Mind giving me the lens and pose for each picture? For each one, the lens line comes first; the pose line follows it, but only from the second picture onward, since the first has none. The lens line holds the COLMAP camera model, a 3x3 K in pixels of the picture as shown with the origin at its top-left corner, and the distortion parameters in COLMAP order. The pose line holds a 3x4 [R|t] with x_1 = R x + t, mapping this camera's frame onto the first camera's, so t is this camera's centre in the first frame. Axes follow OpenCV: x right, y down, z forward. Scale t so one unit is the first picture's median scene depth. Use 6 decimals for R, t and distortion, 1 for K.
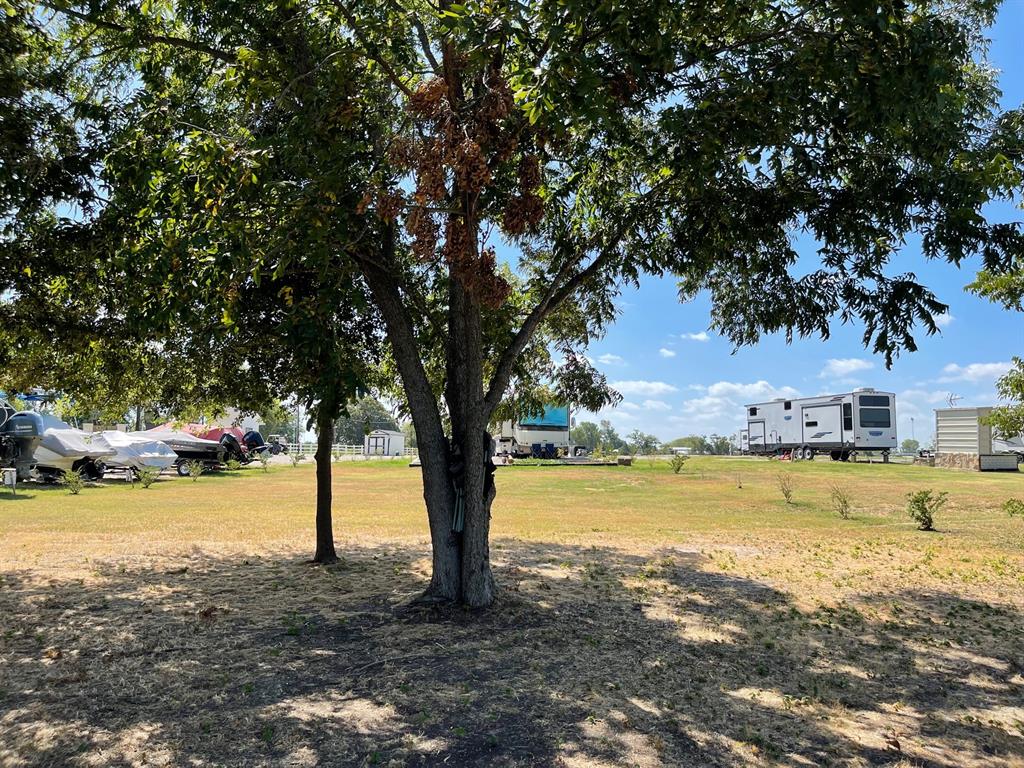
lens RADIAL K [[725.4, 0, 515.6], [0, 725.4, 378.4], [0, 0, 1]] dist [0.030617, -0.034360]
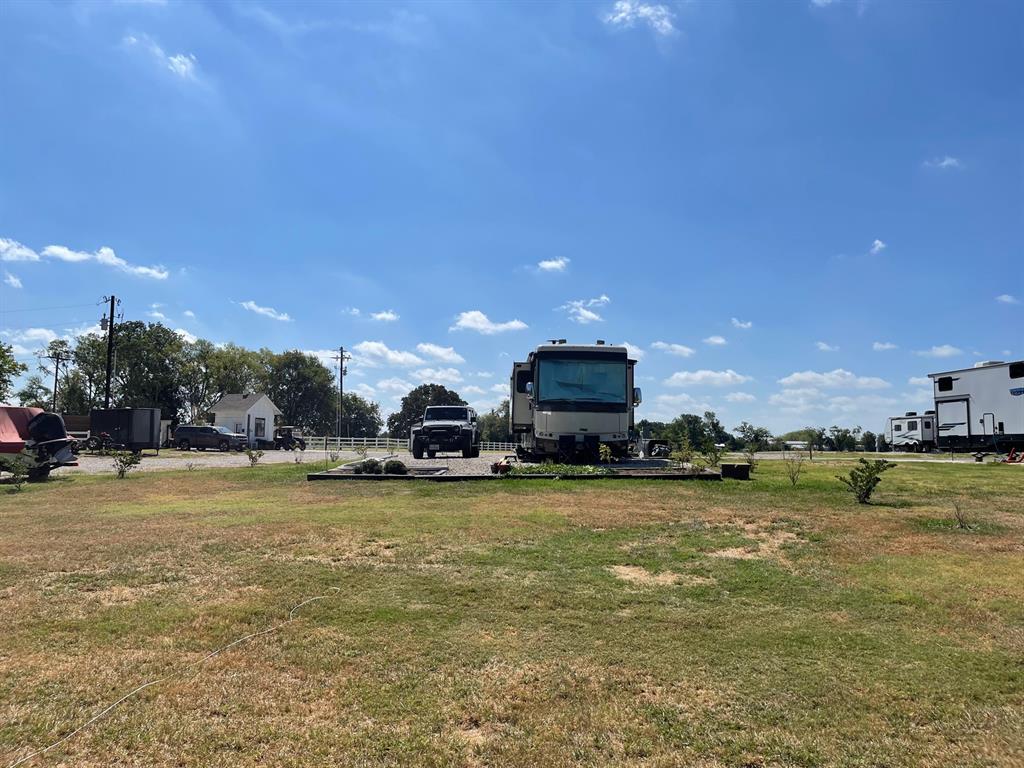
lens RADIAL K [[725.4, 0, 512.4], [0, 725.4, 384.3], [0, 0, 1]] dist [0.030617, -0.034360]
pose [[0.989792, -0.013714, -0.141856, 0.071730], [0.015937, 0.999767, 0.014545, 0.046996], [0.141623, -0.016657, 0.989780, 0.496125]]
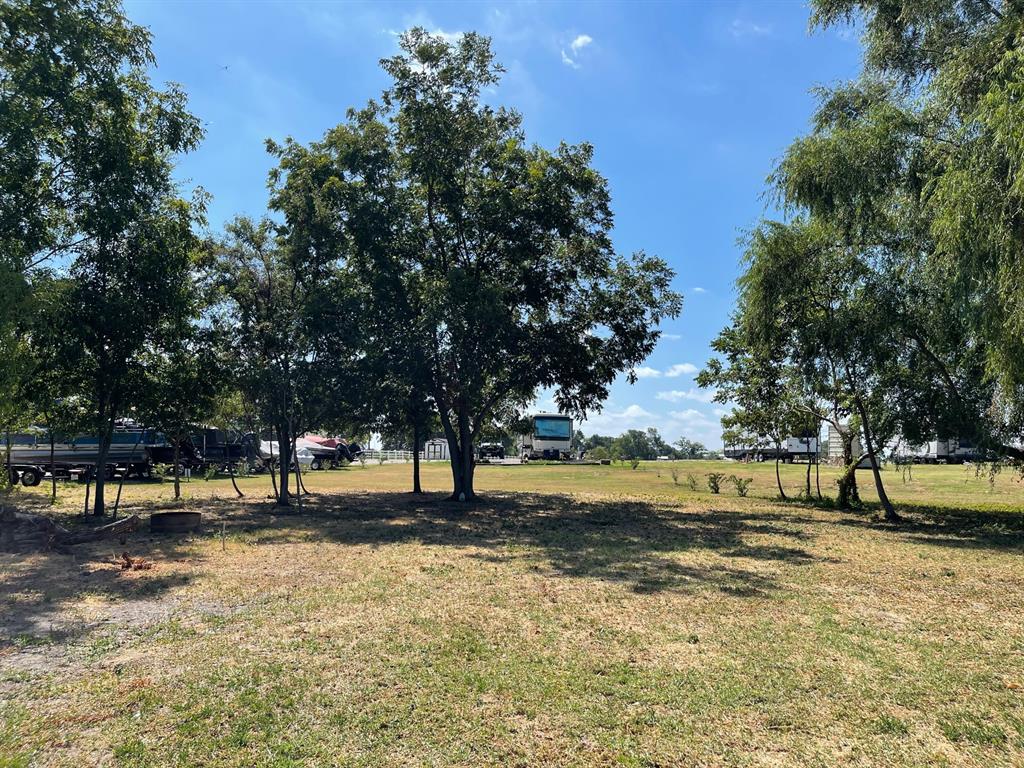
lens RADIAL K [[725.4, 0, 511.5], [0, 725.4, 385.8], [0, 0, 1]] dist [0.030617, -0.034360]
pose [[0.996497, -0.007753, -0.083263, 0.086103], [0.007787, 0.999970, 0.000081, -0.038289], [0.083260, -0.000729, 0.996528, -0.450618]]
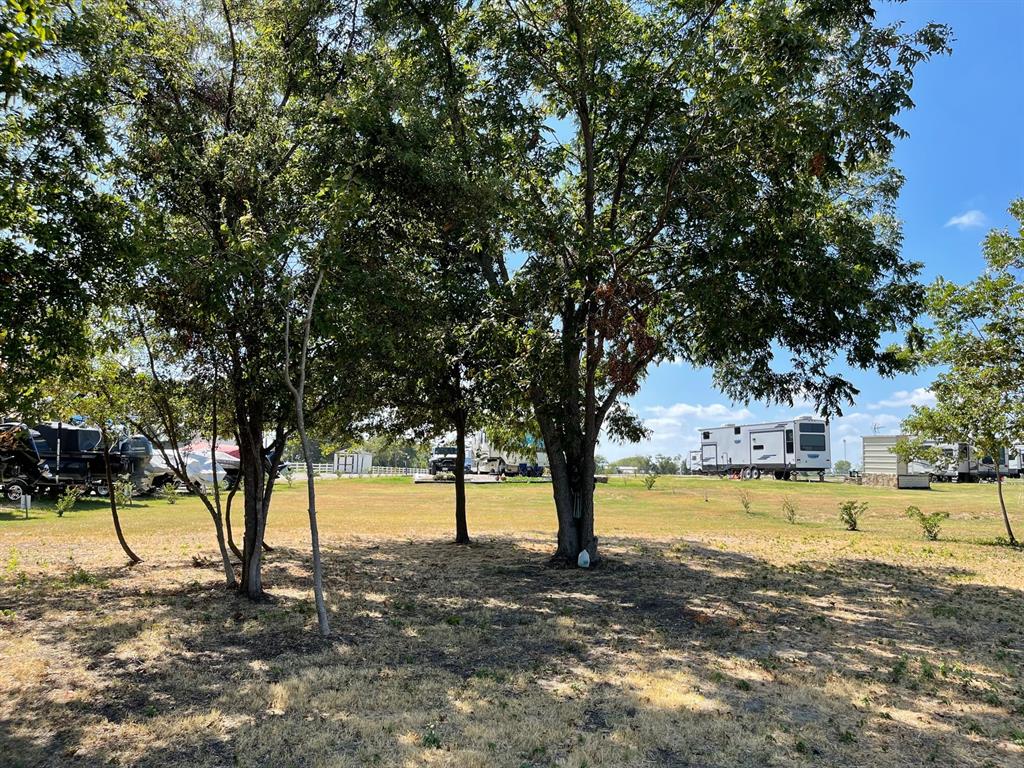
lens RADIAL K [[725.4, 0, 511.2], [0, 725.4, 383.4], [0, 0, 1]] dist [0.030617, -0.034360]
pose [[0.997579, 0.013067, 0.068305, -0.074380], [-0.011773, 0.999744, -0.019323, -0.013865], [-0.068540, 0.018472, 0.997477, -0.140432]]
